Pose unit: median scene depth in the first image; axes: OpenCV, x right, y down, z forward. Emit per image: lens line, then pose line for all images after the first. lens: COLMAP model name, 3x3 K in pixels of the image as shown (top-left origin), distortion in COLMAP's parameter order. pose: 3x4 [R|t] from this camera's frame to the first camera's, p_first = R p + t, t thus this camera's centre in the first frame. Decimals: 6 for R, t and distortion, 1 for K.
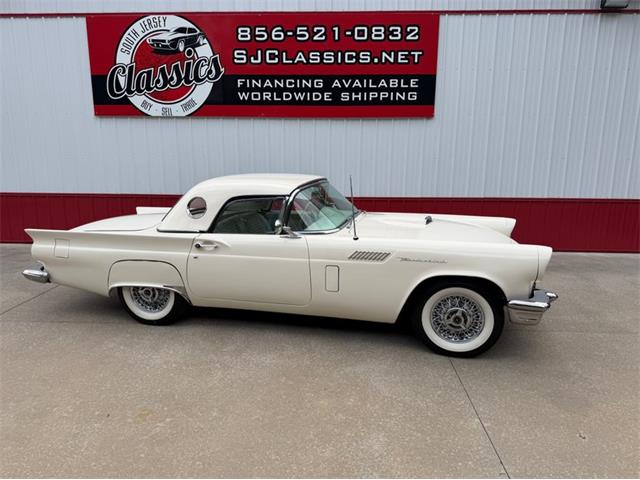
lens RADIAL K [[446.1, 0, 320.0], [0, 446.1, 240.0], [0, 0, 1]] dist [0.093071, -0.140303]
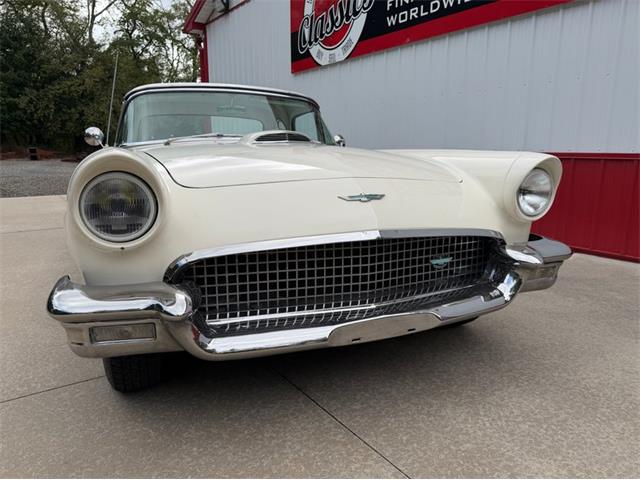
lens RADIAL K [[450.0, 0, 321.8], [0, 450.0, 241.5], [0, 0, 1]] dist [0.047853, -0.065079]
pose [[0.607498, 0.157648, -0.778520, 0.708923], [-0.155859, 0.984712, 0.077781, 0.025282], [0.778880, 0.074088, 0.622781, 0.733804]]
